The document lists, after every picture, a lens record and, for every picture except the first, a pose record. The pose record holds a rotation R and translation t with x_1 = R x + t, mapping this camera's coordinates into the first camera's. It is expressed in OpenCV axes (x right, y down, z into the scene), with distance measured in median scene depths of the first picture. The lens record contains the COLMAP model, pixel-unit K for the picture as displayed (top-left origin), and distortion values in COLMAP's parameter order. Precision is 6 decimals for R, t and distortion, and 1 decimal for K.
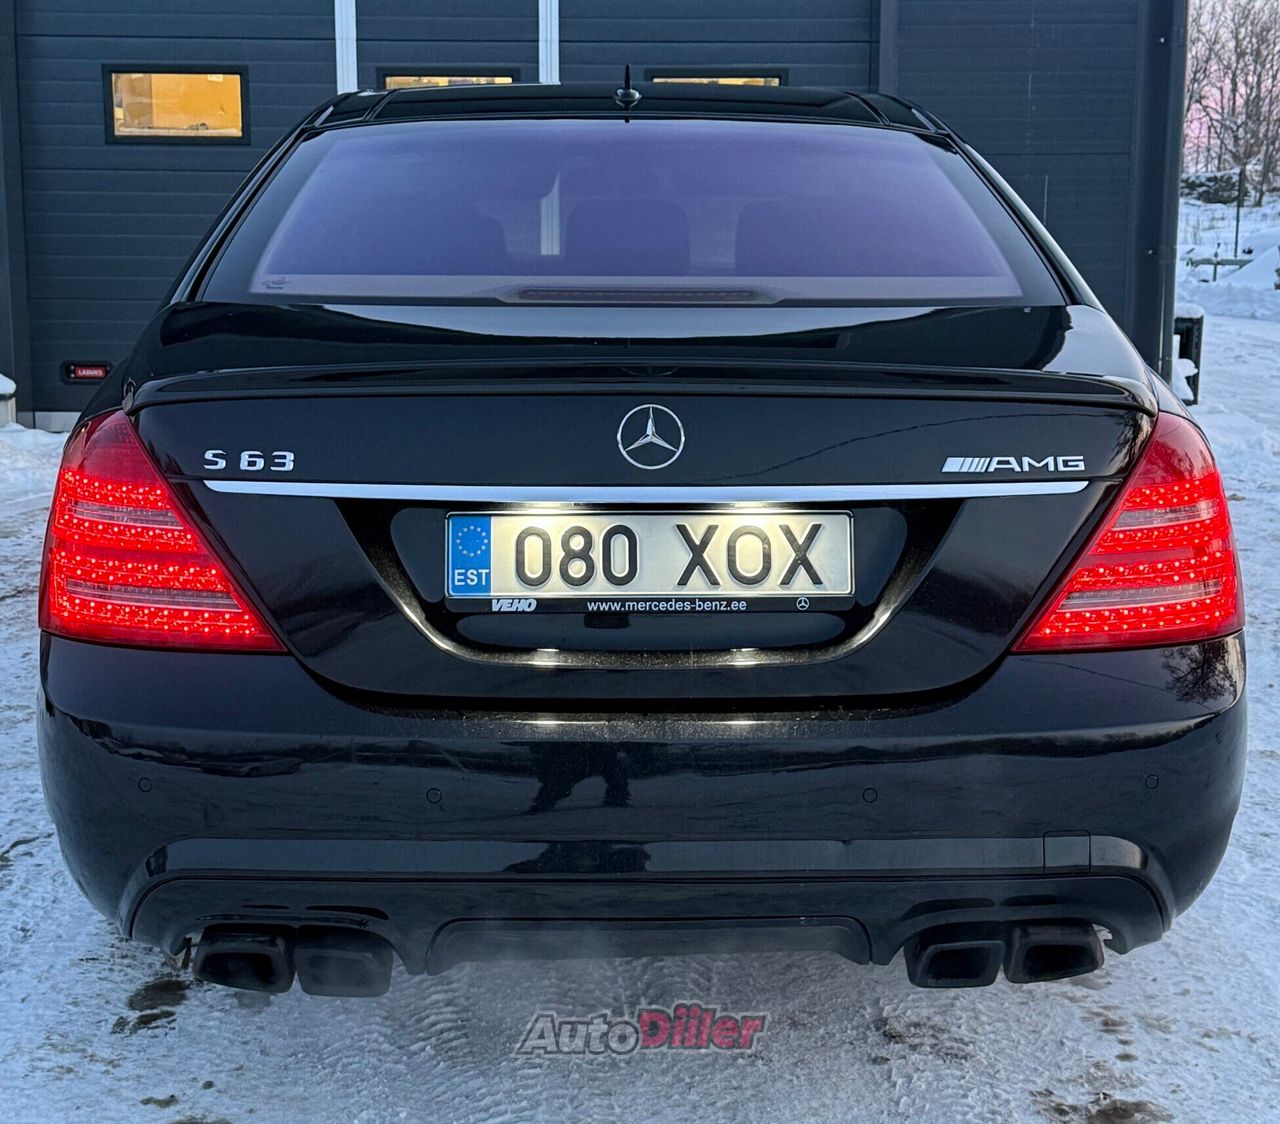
lens RADIAL K [[1987.4, 0, 640.0], [0, 1987.4, 483.0], [0, 0, 1]] dist [0.135135, -0.014146]
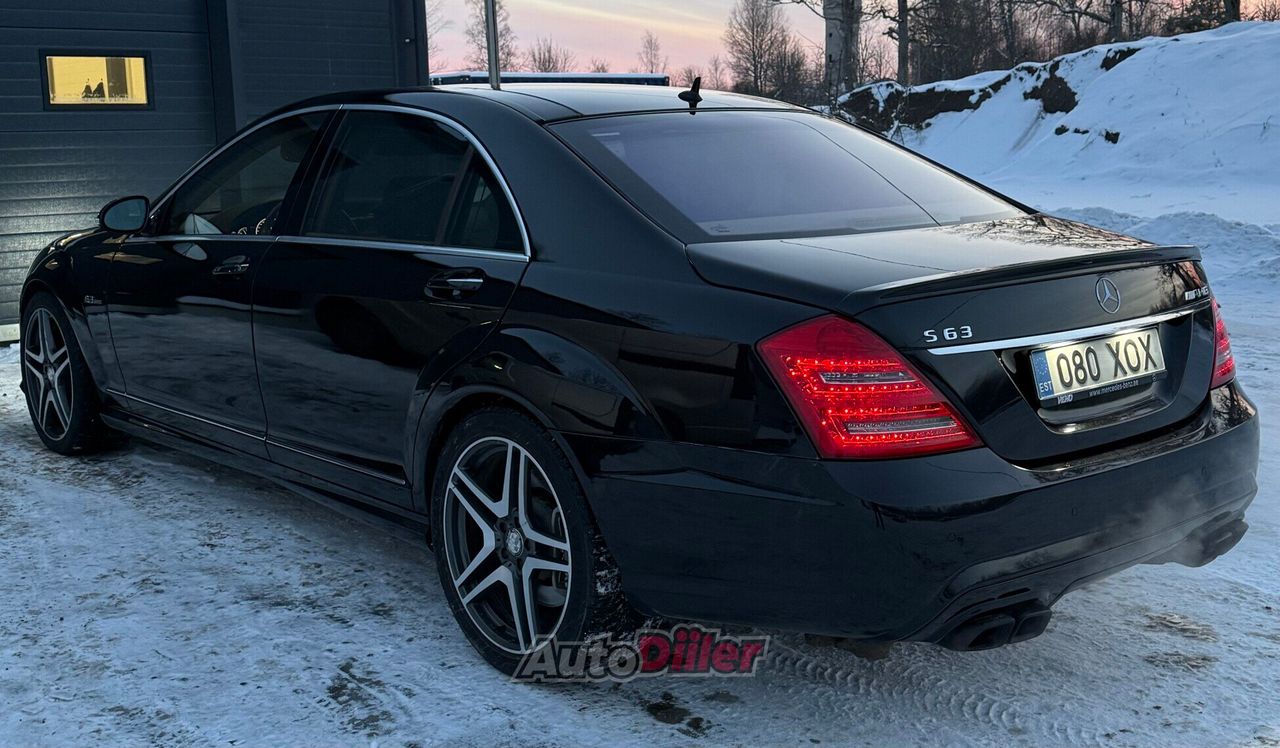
lens RADIAL K [[1433.5, 0, 640.0], [0, 1433.5, 374.0], [0, 0, 1]] dist [0.111347, -0.032384]
pose [[0.774205, -0.125047, 0.620459, -1.124279], [0.104341, 0.992093, 0.069750, -0.087121], [-0.624275, 0.010738, 0.781131, 0.239074]]
